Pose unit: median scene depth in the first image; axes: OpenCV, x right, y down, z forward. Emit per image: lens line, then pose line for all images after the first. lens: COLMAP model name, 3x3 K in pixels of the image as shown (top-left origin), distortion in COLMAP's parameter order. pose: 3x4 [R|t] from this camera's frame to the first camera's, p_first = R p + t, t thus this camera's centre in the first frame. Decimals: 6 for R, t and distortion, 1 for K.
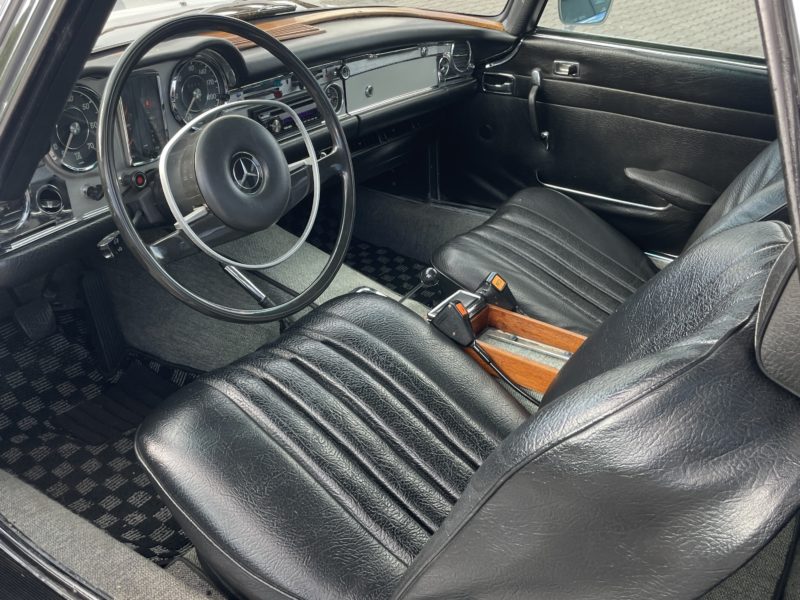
lens RADIAL K [[815.8, 0, 397.1], [0, 815.8, 301.0], [0, 0, 1]] dist [0.096652, -0.134981]
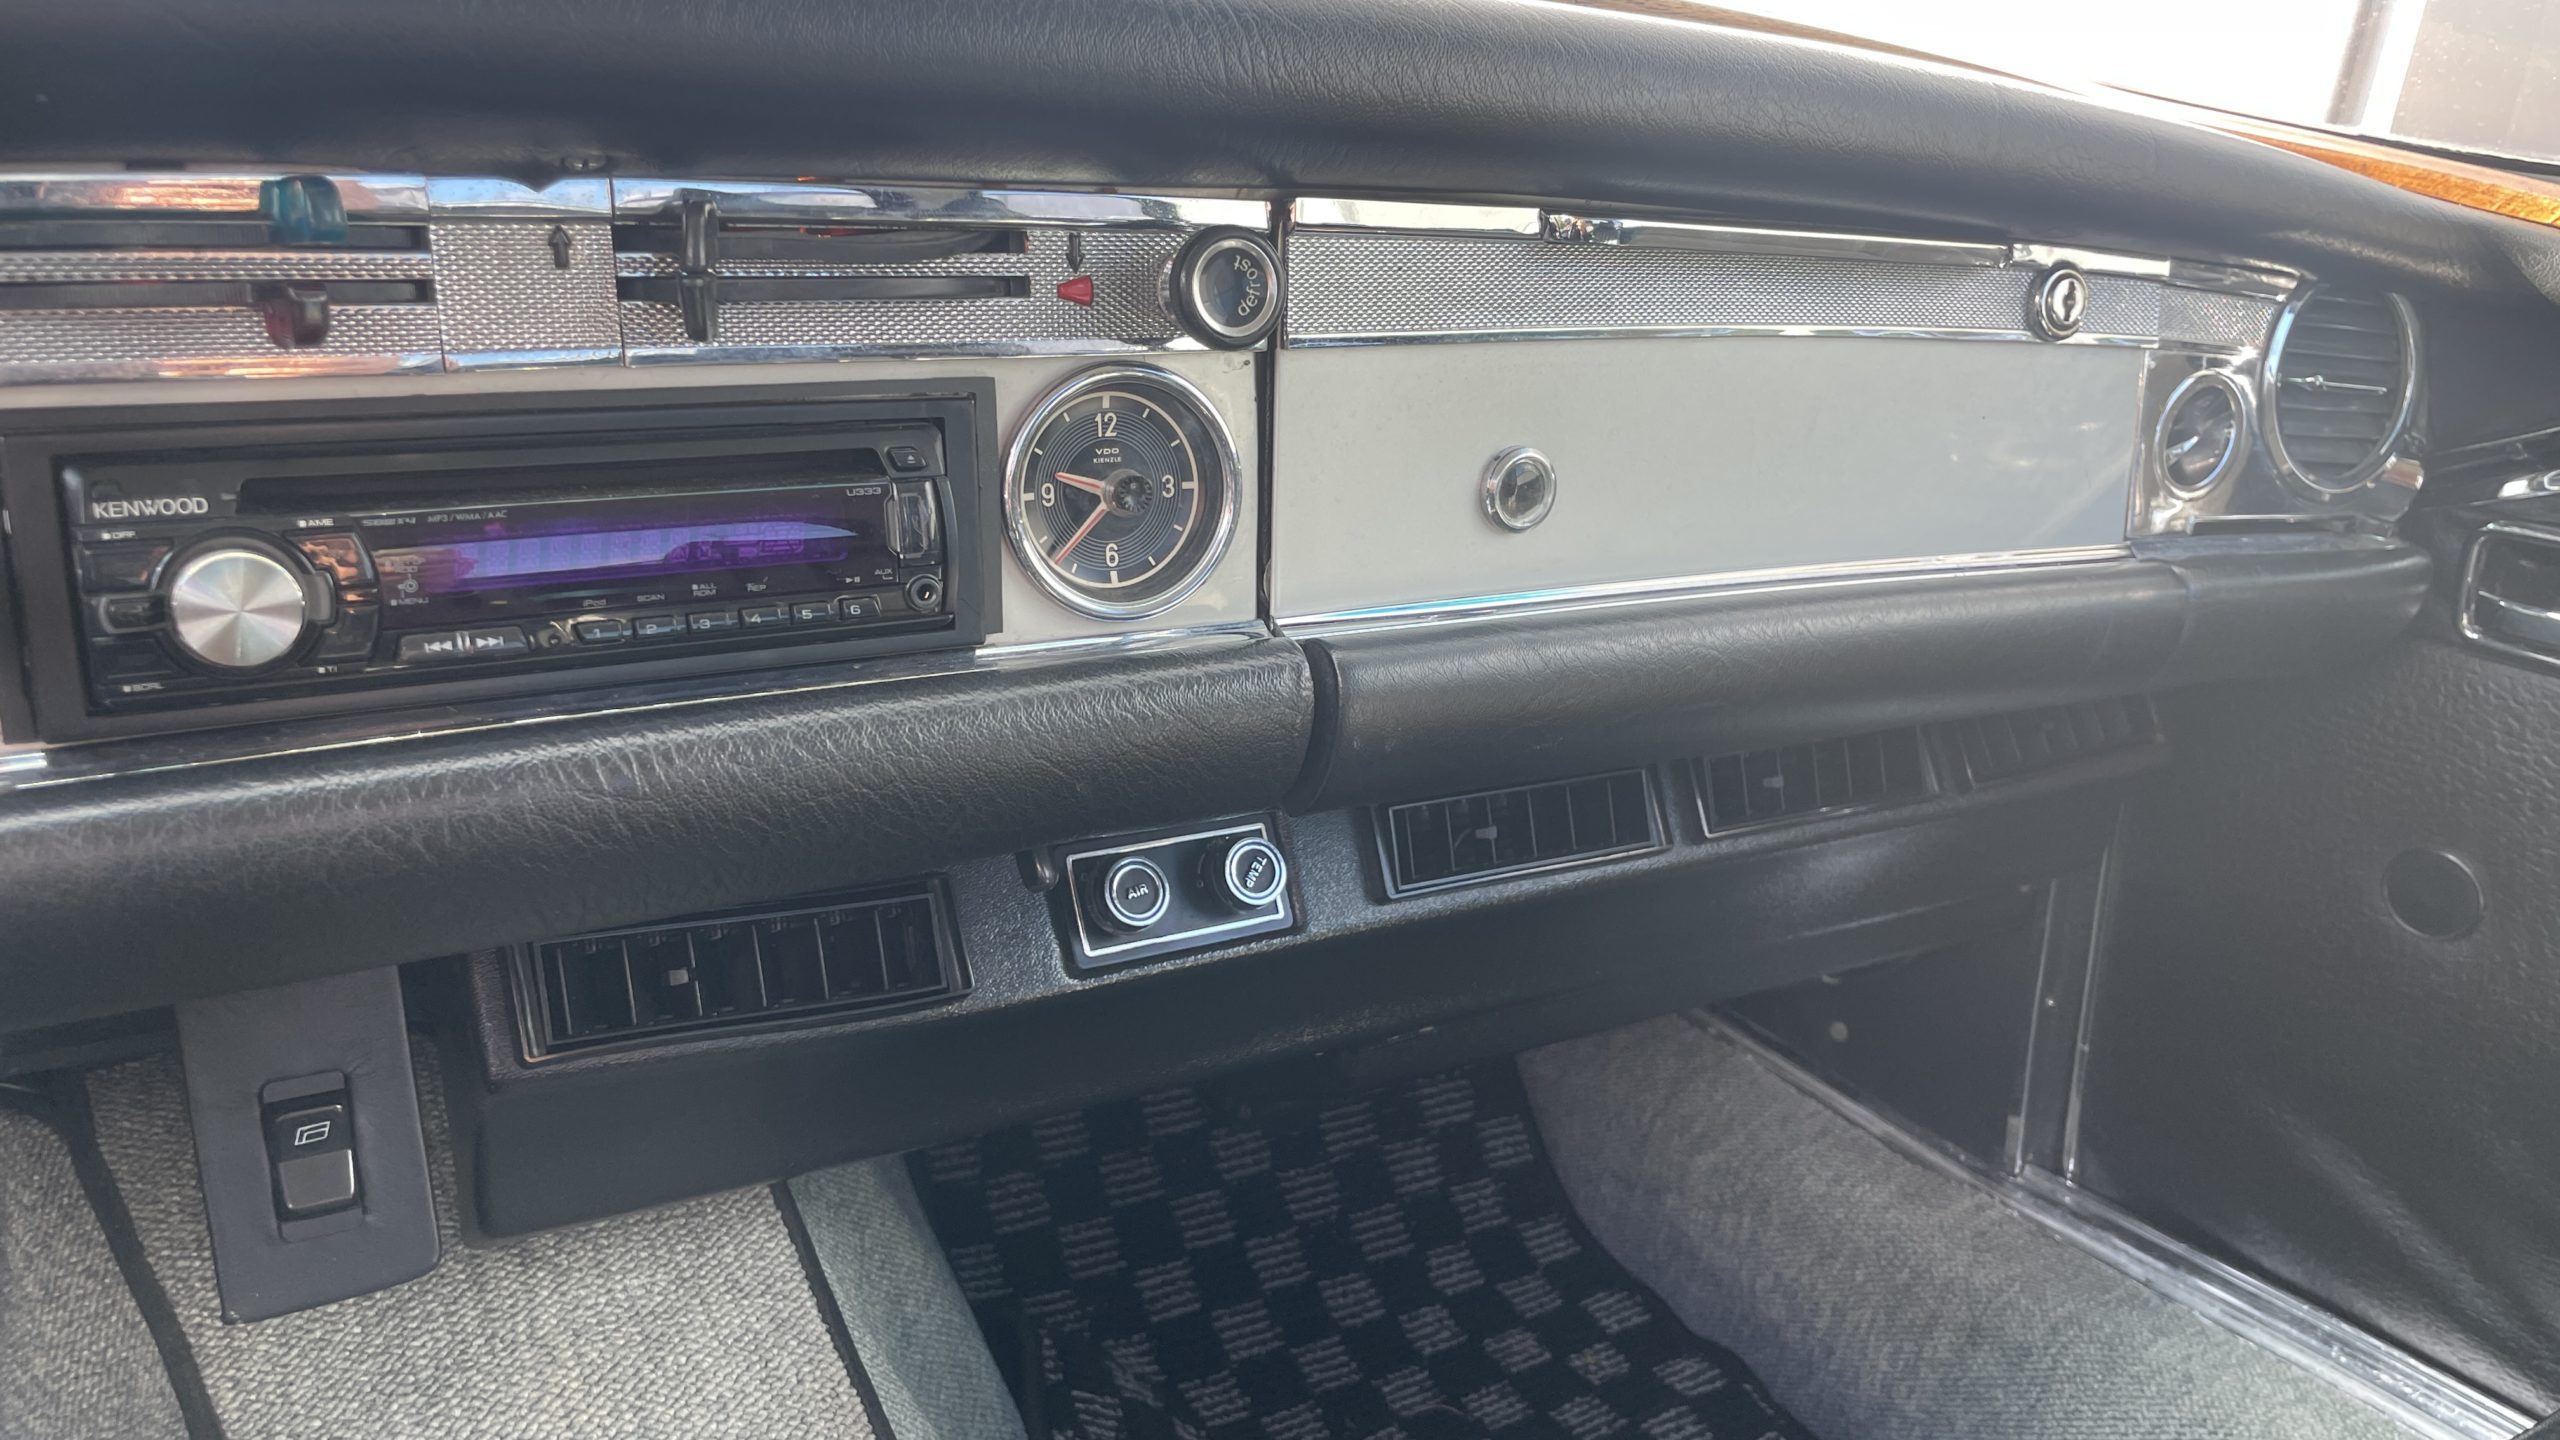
lens RADIAL K [[1959.0, 0, 1319.8], [0, 1959.0, 731.8], [0, 0, 1]] dist [0.073161, -0.115304]
pose [[0.909901, 0.176049, -0.375615, 0.072147], [-0.236193, 0.964240, -0.120226, -0.195363], [0.341017, 0.198111, 0.918945, 0.800664]]
